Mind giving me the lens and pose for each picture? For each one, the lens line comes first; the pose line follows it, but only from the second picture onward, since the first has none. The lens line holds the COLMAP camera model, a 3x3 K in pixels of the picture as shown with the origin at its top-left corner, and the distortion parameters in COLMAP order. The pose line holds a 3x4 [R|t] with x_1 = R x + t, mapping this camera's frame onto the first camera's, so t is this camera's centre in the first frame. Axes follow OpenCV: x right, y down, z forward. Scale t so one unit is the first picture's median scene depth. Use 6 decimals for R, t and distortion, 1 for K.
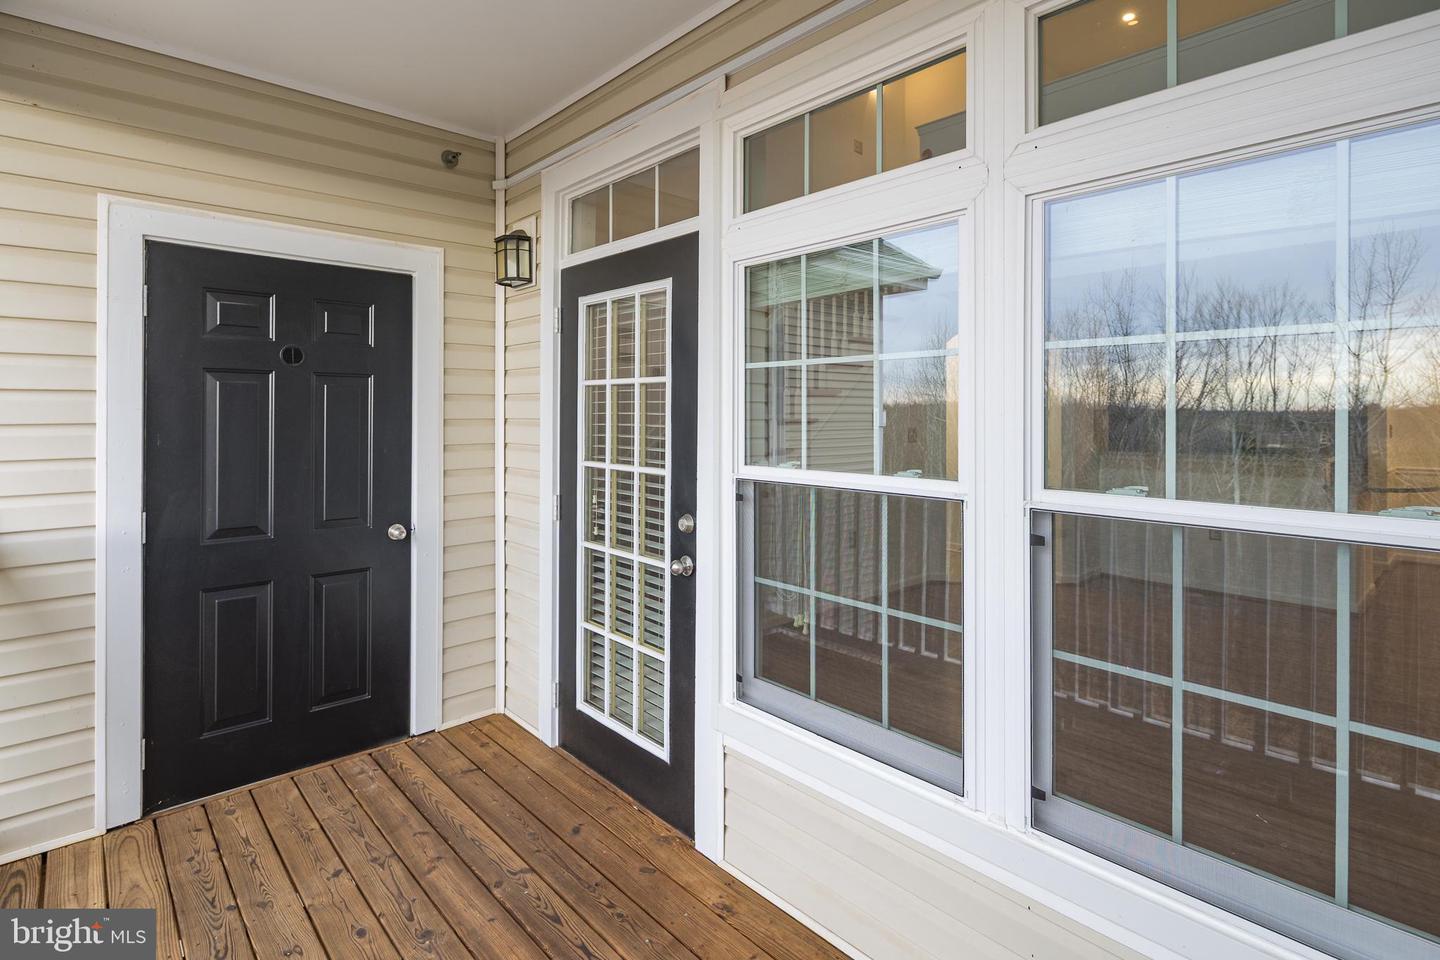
lens RADIAL K [[719.0, 0, 710.5], [0, 719.0, 410.5], [0, 0, 1]] dist [-0.000975, -0.000633]
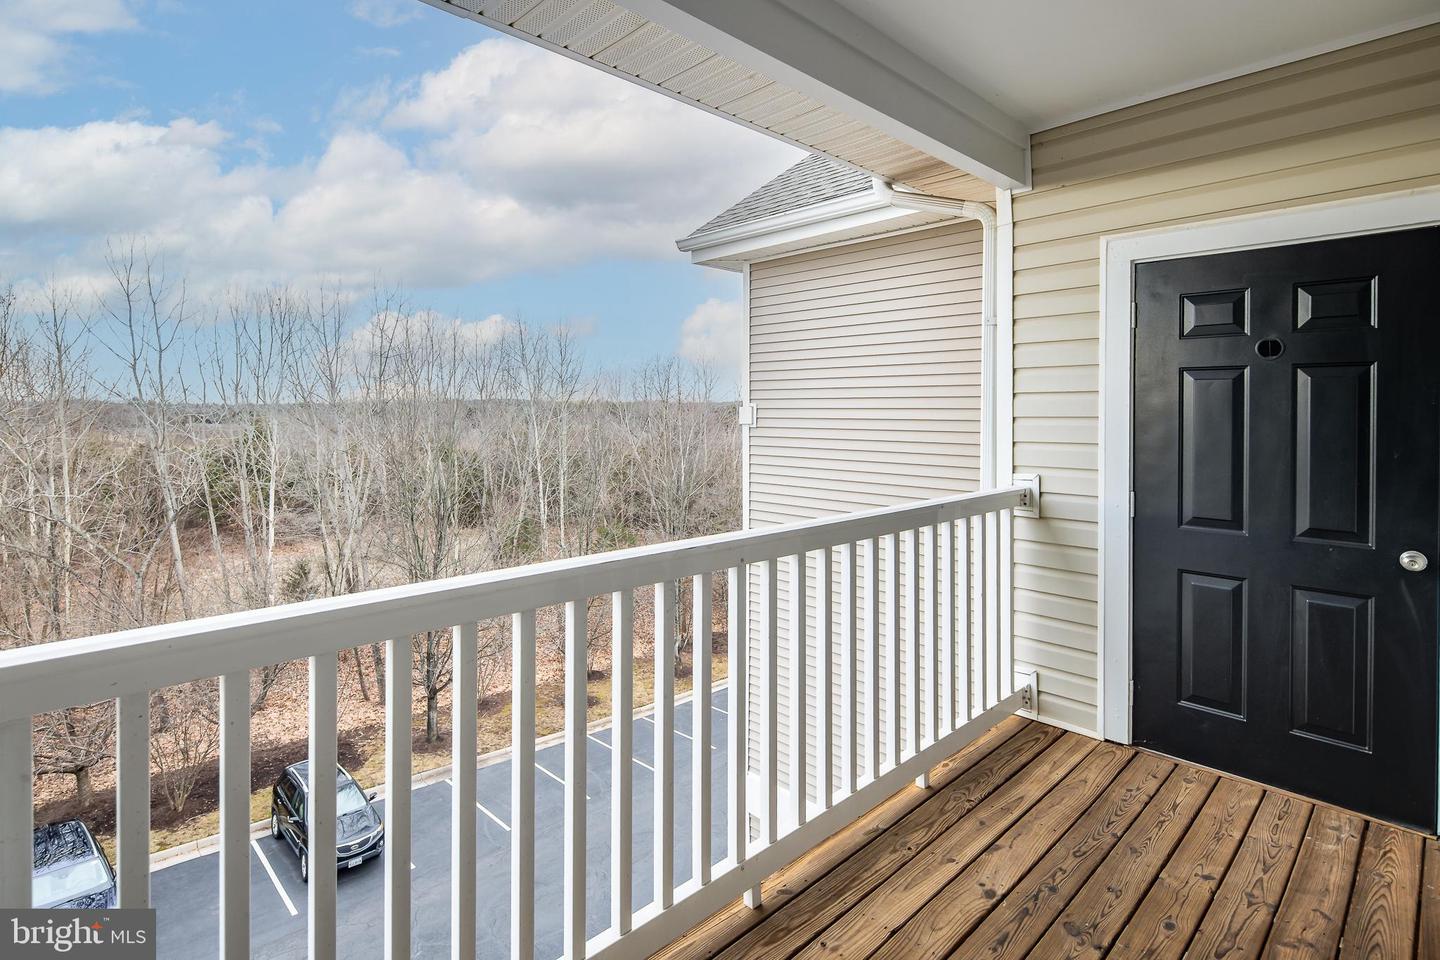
lens RADIAL K [[719.0, 0, 708.0], [0, 719.0, 411.5], [0, 0, 1]] dist [-0.000975, -0.000633]
pose [[0.035128, 0.002690, -0.999379, 0.395057], [0.000347, 0.999996, 0.002704, 0.004761], [0.999383, -0.000442, 0.035127, 0.257739]]
